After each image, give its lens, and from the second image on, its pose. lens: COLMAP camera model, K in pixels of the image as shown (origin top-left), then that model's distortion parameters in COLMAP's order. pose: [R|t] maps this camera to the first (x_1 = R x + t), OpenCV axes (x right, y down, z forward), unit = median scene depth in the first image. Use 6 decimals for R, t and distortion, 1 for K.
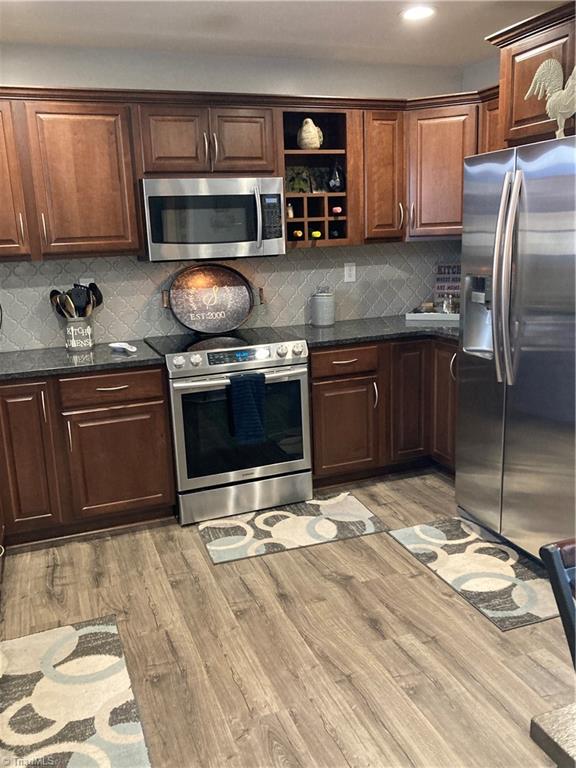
lens RADIAL K [[646.3, 0, 288.0], [0, 646.3, 384.0], [0, 0, 1]] dist [-0.003731, -0.001867]
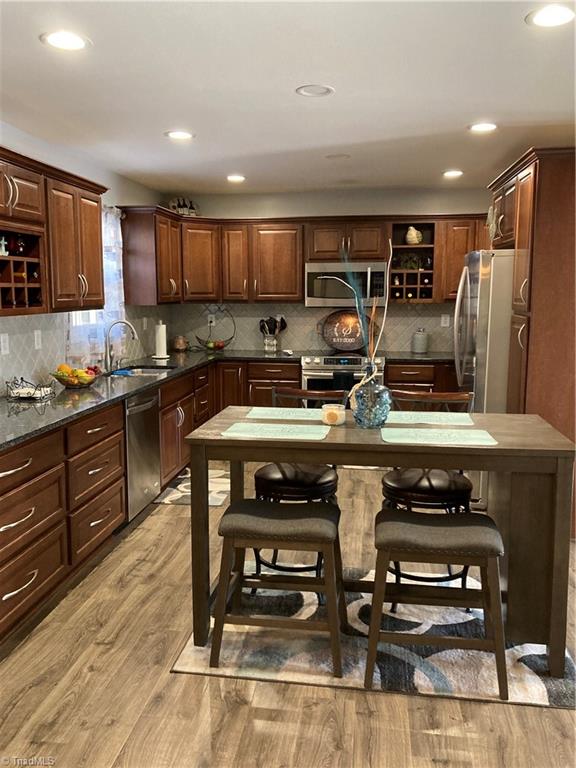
lens RADIAL K [[663.2, 0, 288.0], [0, 663.2, 384.0], [0, 0, 1]] dist [0.045990, -0.067877]
pose [[0.876176, 0.105066, -0.470401, 0.649184], [-0.138056, 0.989767, -0.036075, 0.102863], [0.461797, 0.096550, 0.881715, -0.665611]]
